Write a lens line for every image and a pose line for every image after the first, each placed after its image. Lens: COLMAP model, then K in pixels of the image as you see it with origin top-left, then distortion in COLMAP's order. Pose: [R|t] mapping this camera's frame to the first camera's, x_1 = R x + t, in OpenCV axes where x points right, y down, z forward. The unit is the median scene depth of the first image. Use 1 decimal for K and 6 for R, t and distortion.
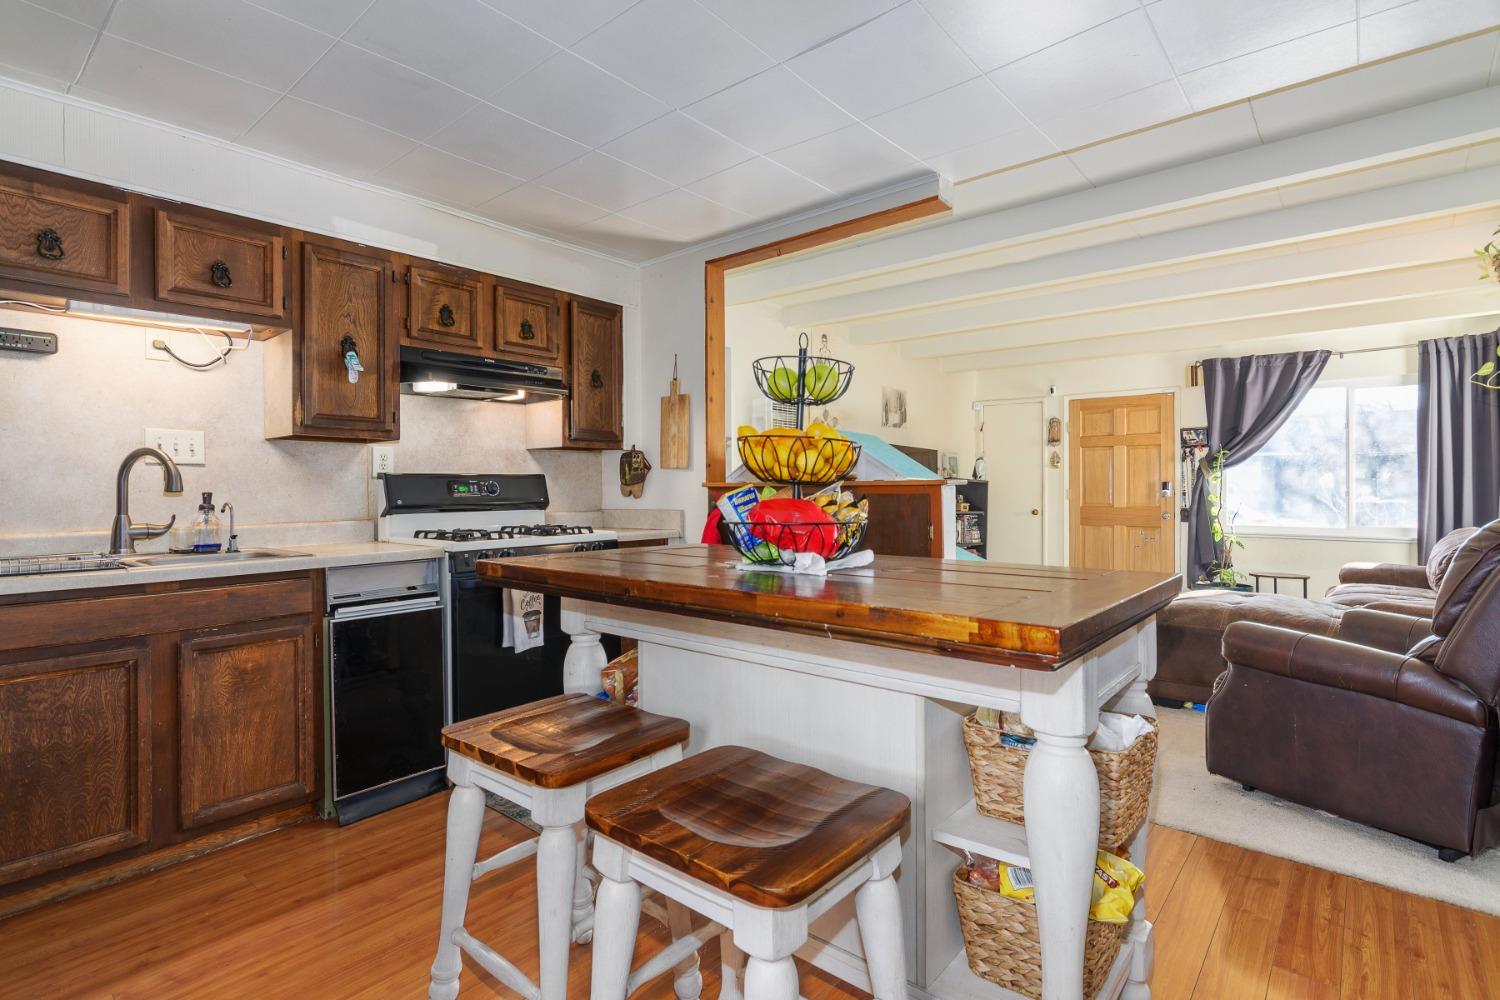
lens RADIAL K [[729.4, 0, 750.0], [0, 729.4, 500.0], [0, 0, 1]] dist [0.000761, 0.000113]
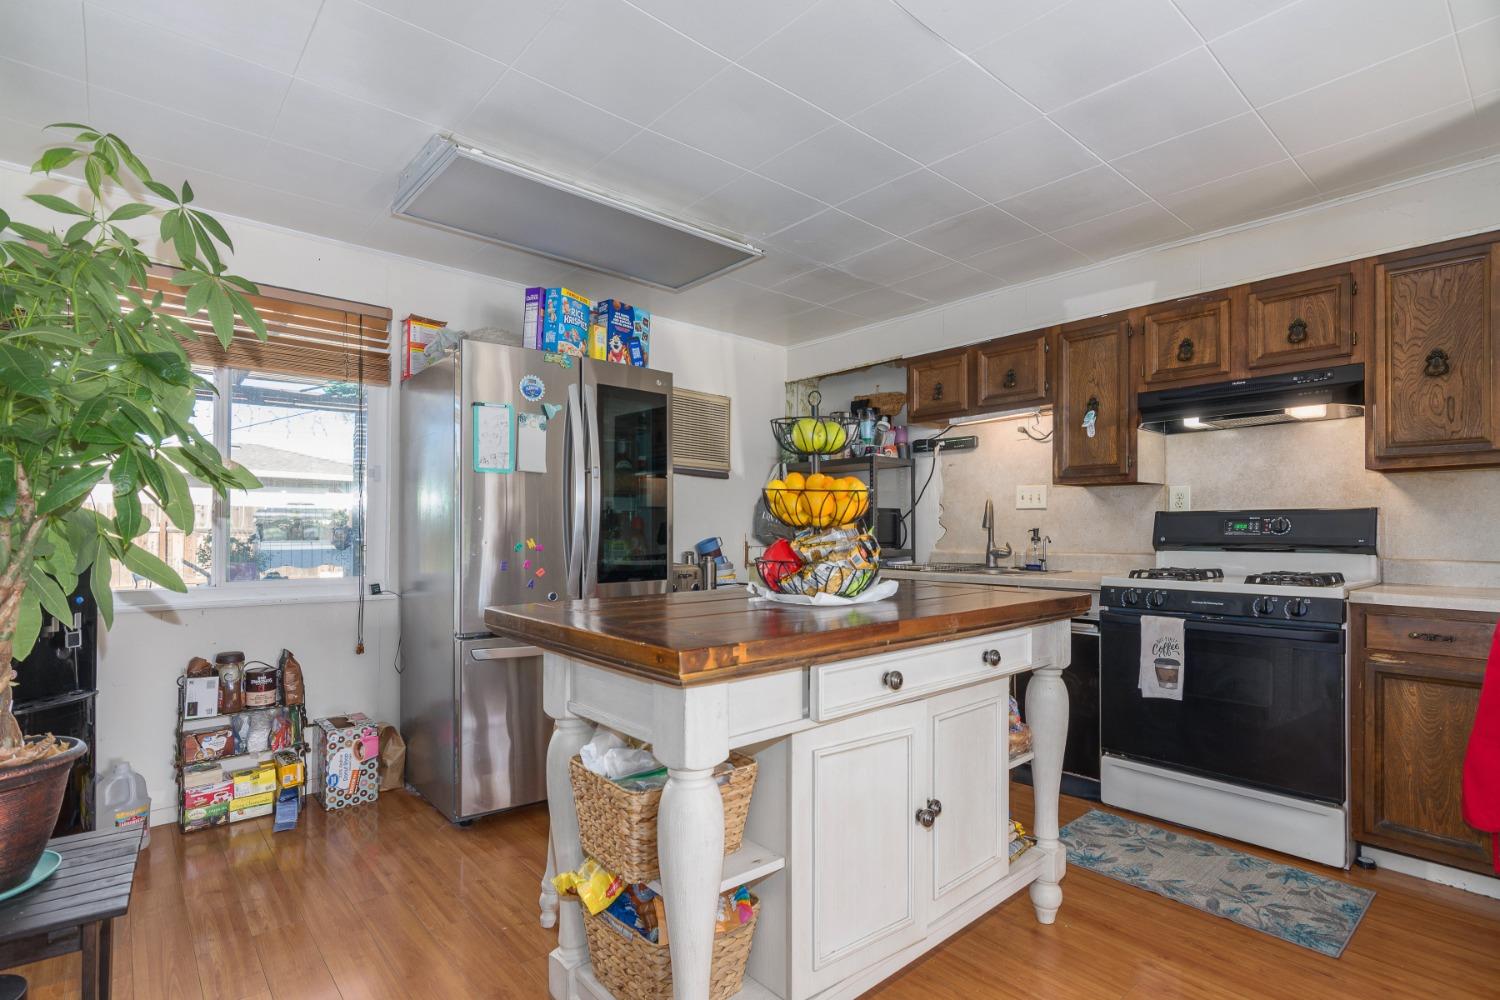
lens RADIAL K [[729.7, 0, 749.0], [0, 729.7, 549.7], [0, 0, 1]] dist [0.000784, -0.000185]
pose [[-0.143896, 0.039354, -0.988810, 0.679865], [-0.012179, 0.999063, 0.041535, -0.018929], [0.989518, 0.018020, -0.143282, 0.591197]]
